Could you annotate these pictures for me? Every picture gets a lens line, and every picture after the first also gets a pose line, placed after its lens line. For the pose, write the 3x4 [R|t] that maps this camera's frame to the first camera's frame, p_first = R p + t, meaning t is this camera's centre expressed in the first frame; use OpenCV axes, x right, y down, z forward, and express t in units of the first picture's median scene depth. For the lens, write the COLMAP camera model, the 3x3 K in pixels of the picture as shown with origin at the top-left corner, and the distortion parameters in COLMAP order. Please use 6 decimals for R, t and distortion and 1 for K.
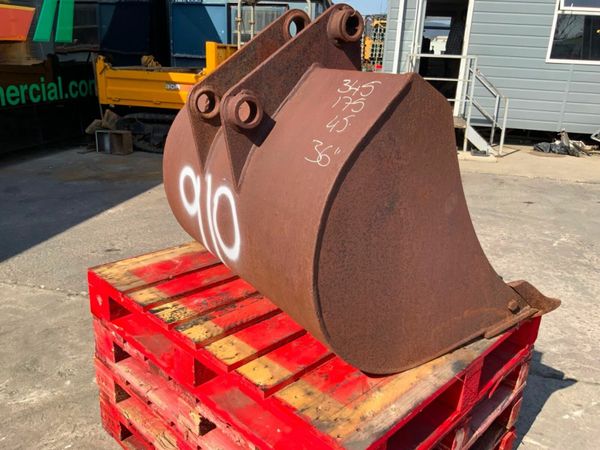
lens RADIAL K [[497.9, 0, 300.5], [0, 497.9, 225.8], [0, 0, 1]] dist [0.122207, -0.246729]
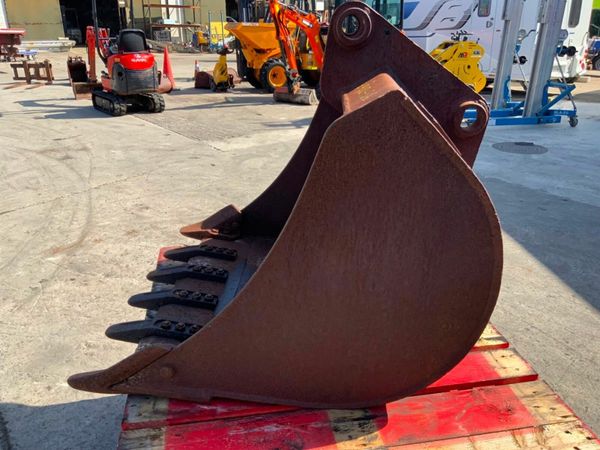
lens RADIAL K [[497.9, 0, 300.5], [0, 497.9, 225.8], [0, 0, 1]] dist [0.122207, -0.246729]
pose [[-0.806555, -0.259130, 0.531338, -0.134647], [0.158543, 0.771062, 0.616707, -0.194840], [-0.569502, 0.581648, -0.580821, 0.505639]]
